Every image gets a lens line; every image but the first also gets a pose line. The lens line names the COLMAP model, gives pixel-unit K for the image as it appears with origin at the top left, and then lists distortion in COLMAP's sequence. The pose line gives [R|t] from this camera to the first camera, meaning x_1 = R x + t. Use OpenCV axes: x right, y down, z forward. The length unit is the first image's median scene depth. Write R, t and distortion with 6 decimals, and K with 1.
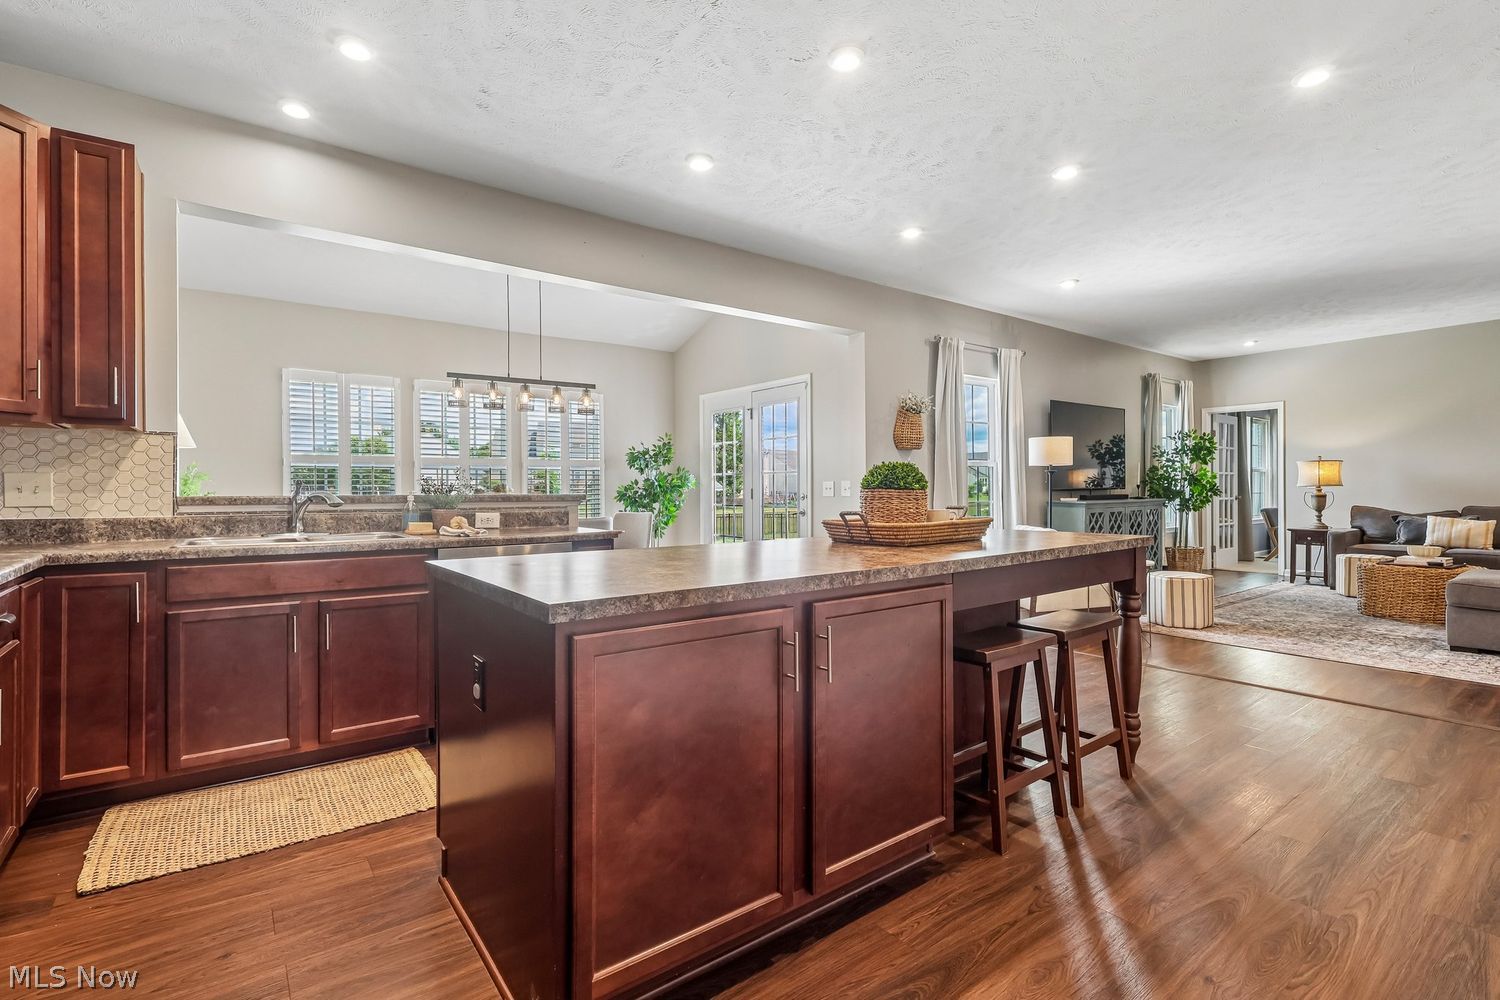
lens RADIAL K [[693.0, 0, 745.7], [0, 693.0, 493.9], [0, 0, 1]] dist [-0.004656, 0.000901]
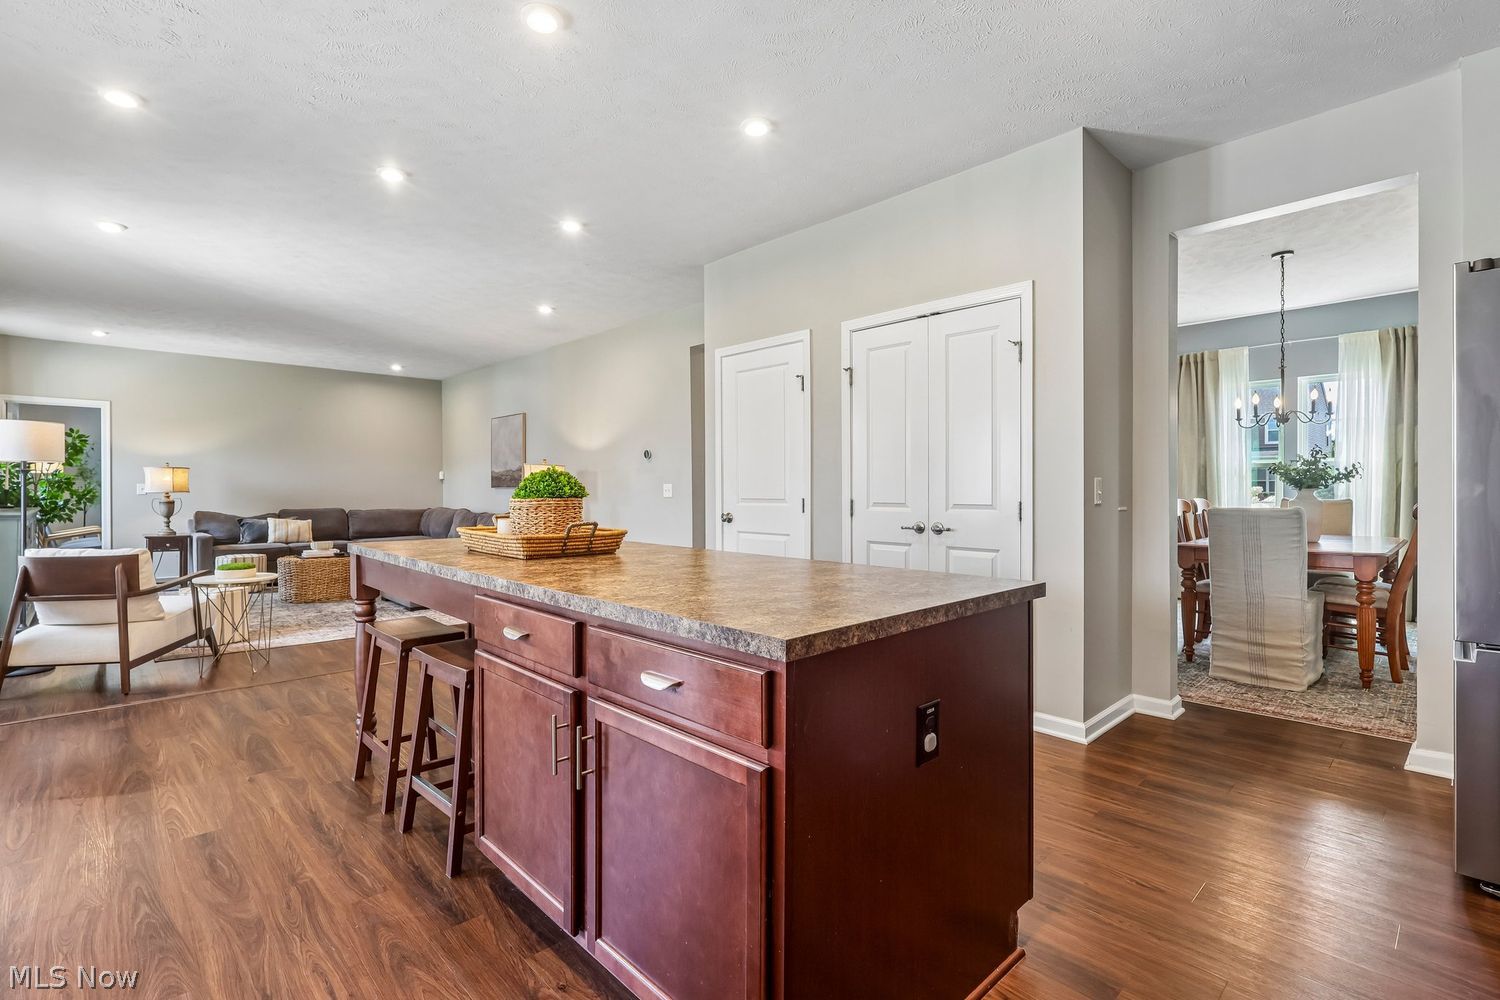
lens RADIAL K [[693.0, 0, 737.1], [0, 693.0, 500.1], [0, 0, 1]] dist [-0.004656, 0.000901]
pose [[-0.108147, -0.004634, 0.994124, -0.296578], [0.003272, 0.999982, 0.005017, -0.002852], [-0.994130, 0.003795, -0.108130, 0.326186]]
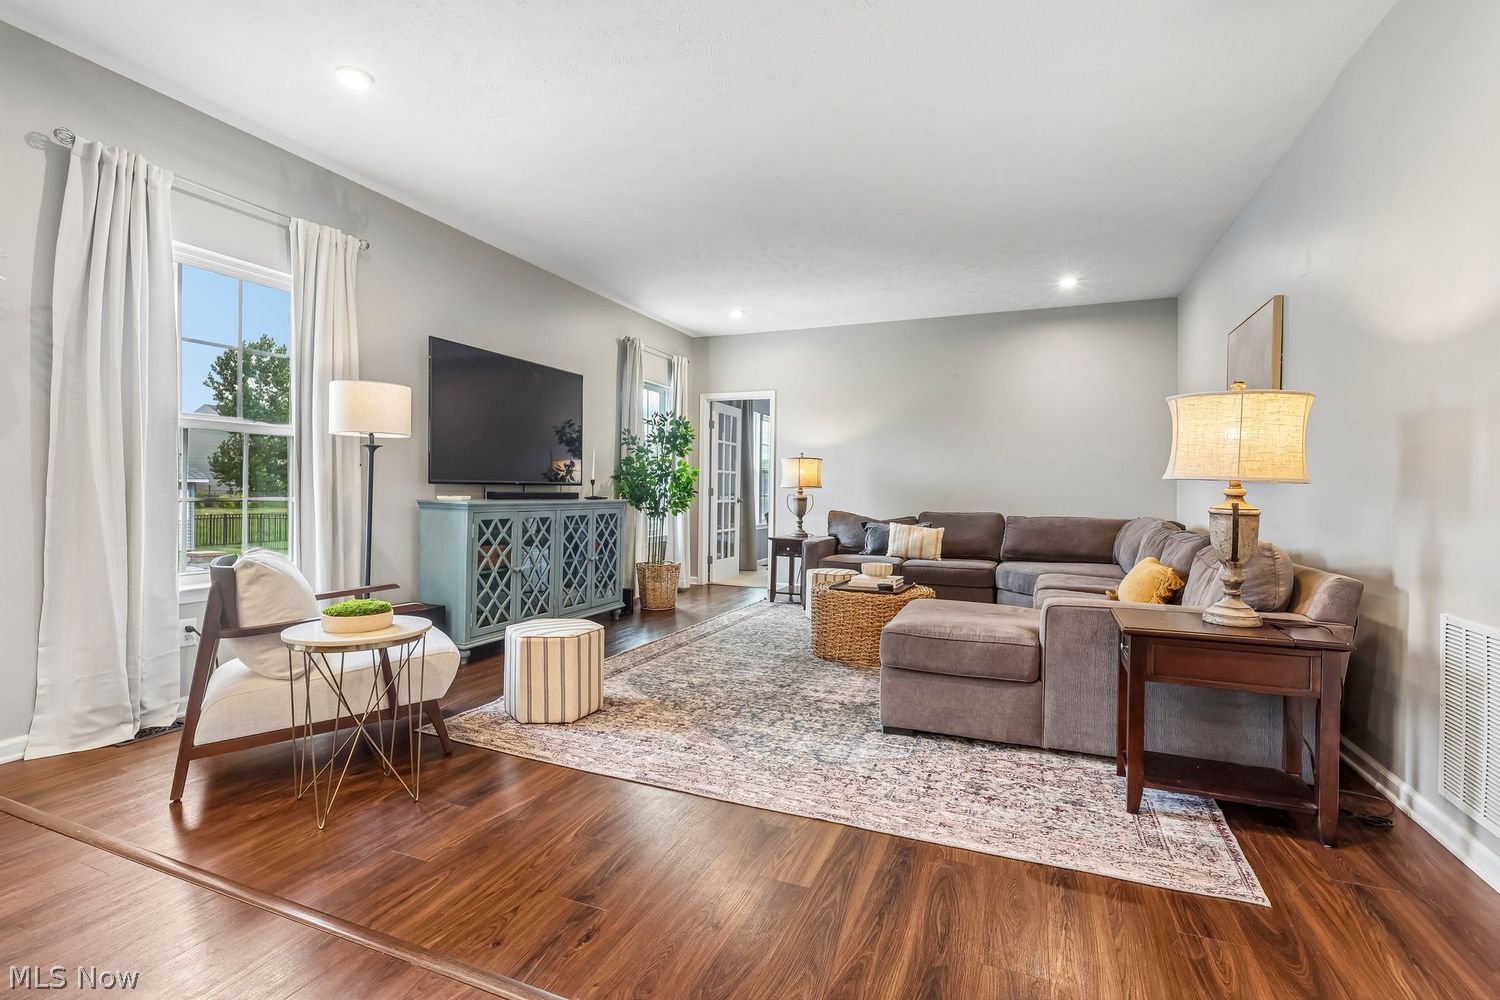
lens RADIAL K [[693.0, 0, 745.2], [0, 693.0, 488.3], [0, 0, 1]] dist [-0.004656, 0.000901]
pose [[0.859874, 0.022300, 0.510019, 0.374387], [-0.017721, 0.999747, -0.013835, 0.003243], [-0.510199, 0.002859, 0.860052, 0.330373]]
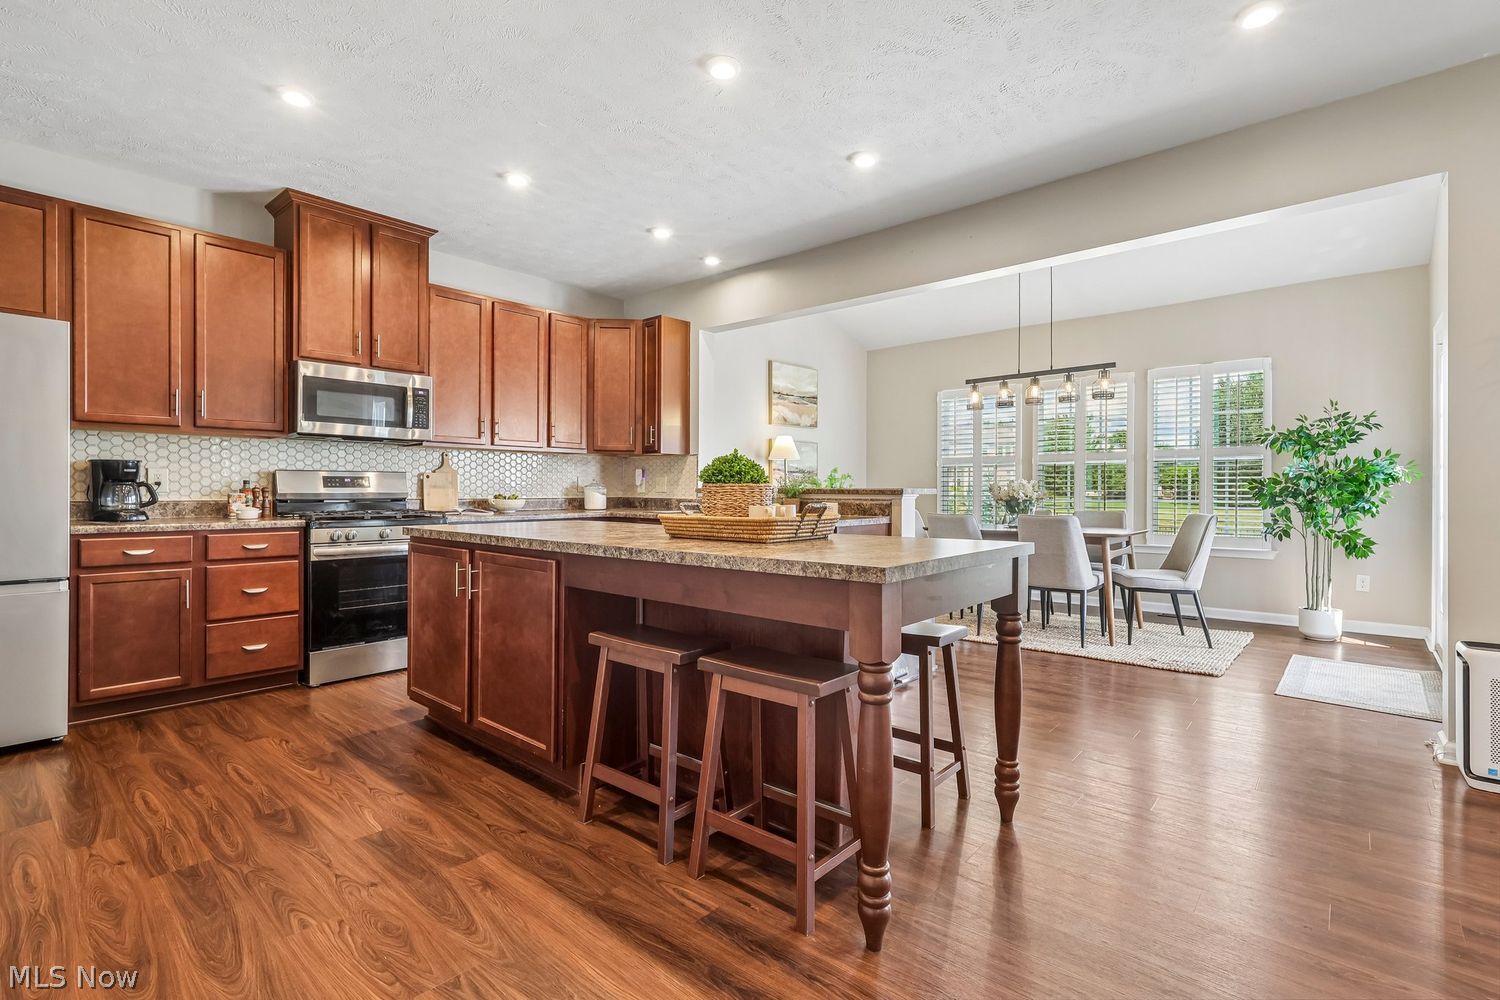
lens RADIAL K [[693.0, 0, 737.6], [0, 693.0, 492.1], [0, 0, 1]] dist [-0.004656, 0.000901]
pose [[0.199672, 0.011991, -0.979789, 0.451065], [-0.009015, 0.999905, 0.010401, -0.001416], [0.979821, 0.006756, 0.199762, 0.313864]]
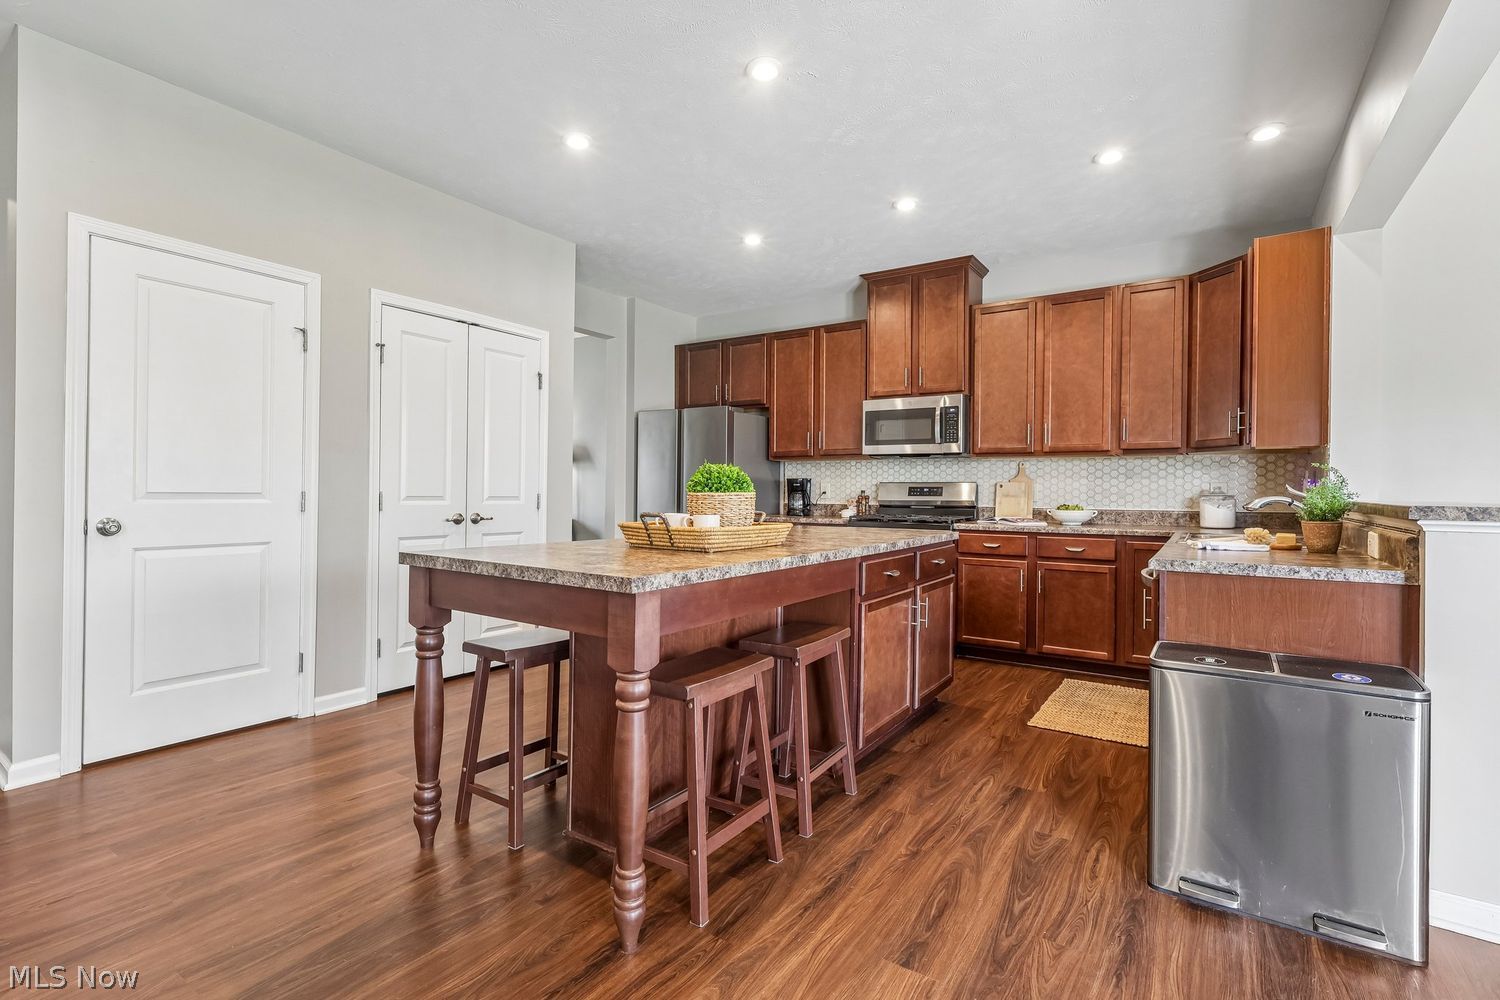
lens RADIAL K [[693.0, 0, 747.4], [0, 693.0, 494.9], [0, 0, 1]] dist [-0.004656, 0.000901]
pose [[-0.944280, 0.001437, -0.329140, 0.193772], [-0.003068, 0.999909, 0.013167, -0.006461], [0.329129, 0.013443, -0.944189, 0.754178]]
